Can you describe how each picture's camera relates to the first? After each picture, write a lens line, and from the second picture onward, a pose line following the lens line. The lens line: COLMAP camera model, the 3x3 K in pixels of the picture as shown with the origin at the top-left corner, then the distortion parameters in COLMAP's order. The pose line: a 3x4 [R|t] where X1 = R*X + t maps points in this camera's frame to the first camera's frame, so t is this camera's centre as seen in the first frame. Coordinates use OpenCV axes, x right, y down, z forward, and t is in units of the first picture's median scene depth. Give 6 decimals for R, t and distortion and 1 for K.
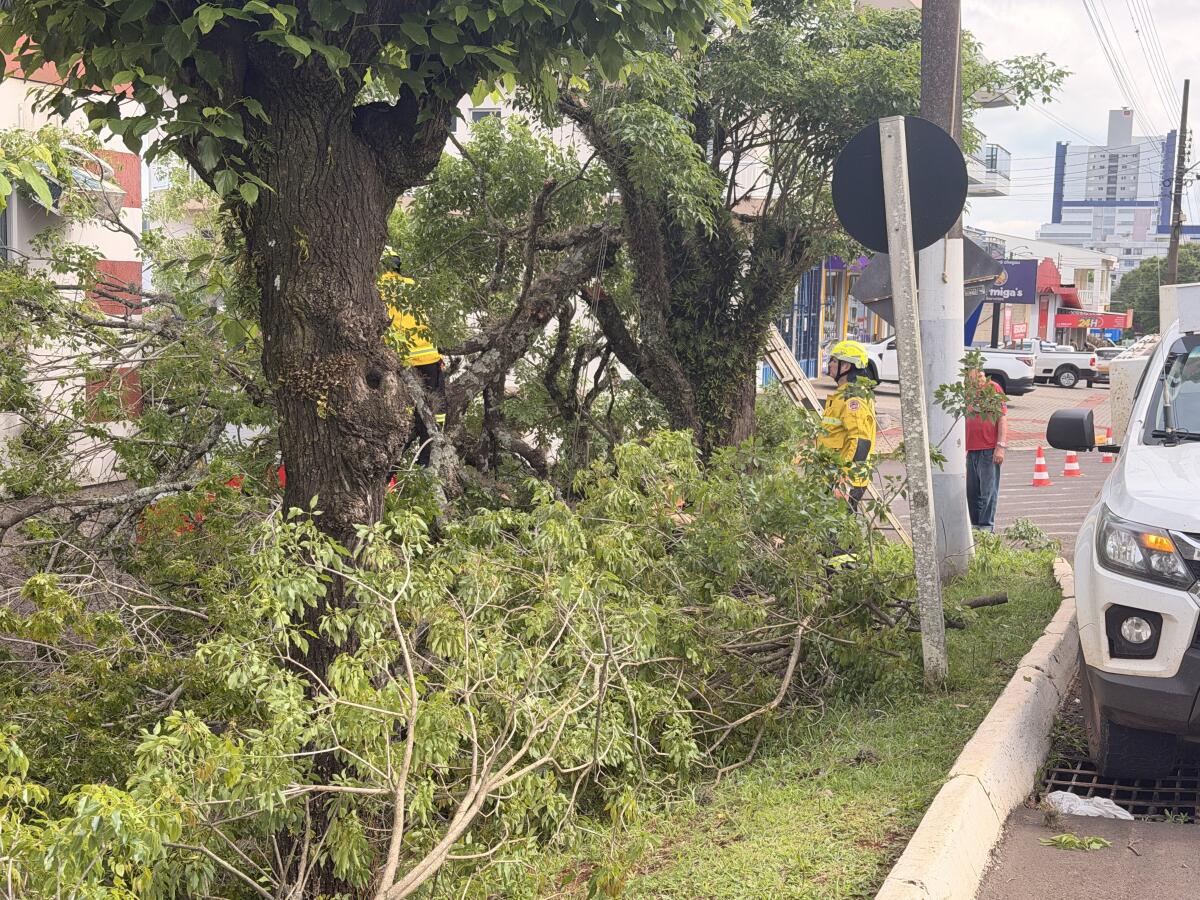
lens RADIAL K [[1669.4, 0, 624.9], [0, 1669.4, 512.2], [0, 0, 1]] dist [0.121909, 0.000000]
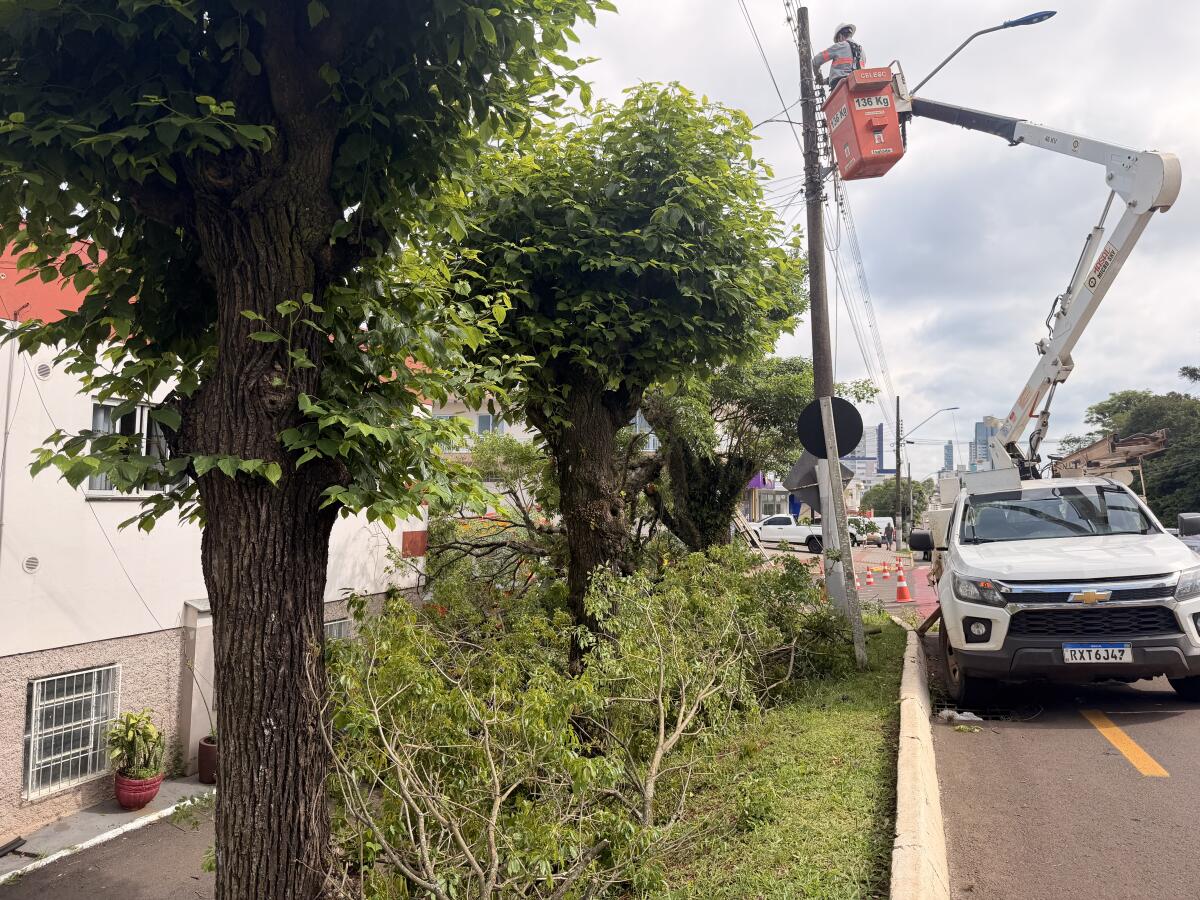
lens RADIAL K [[861.2, 0, 599.4], [0, 861.2, 448.3], [0, 0, 1]] dist [-0.032718, -0.008269]
pose [[0.999927, -0.010753, -0.005449, -0.124524], [0.009473, 0.980461, -0.196486, 0.042717], [0.007456, 0.196420, 0.980492, -0.065684]]
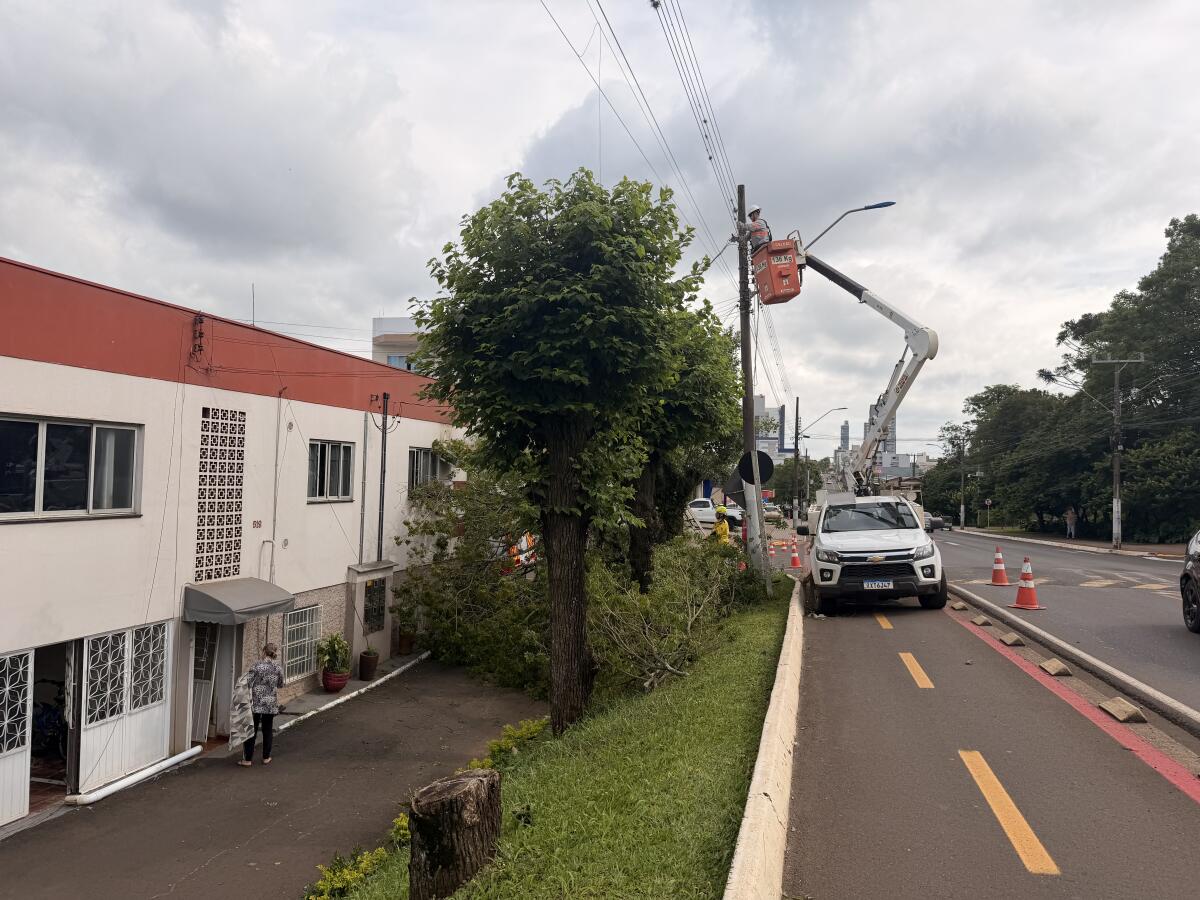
lens RADIAL K [[861.2, 0, 597.5], [0, 861.2, 448.1], [0, 0, 1]] dist [-0.032718, -0.008269]
pose [[0.994965, 0.001067, 0.100222, -0.397239], [0.015648, 0.986029, -0.165838, 0.083754], [-0.098999, 0.166571, 0.981047, -0.911291]]
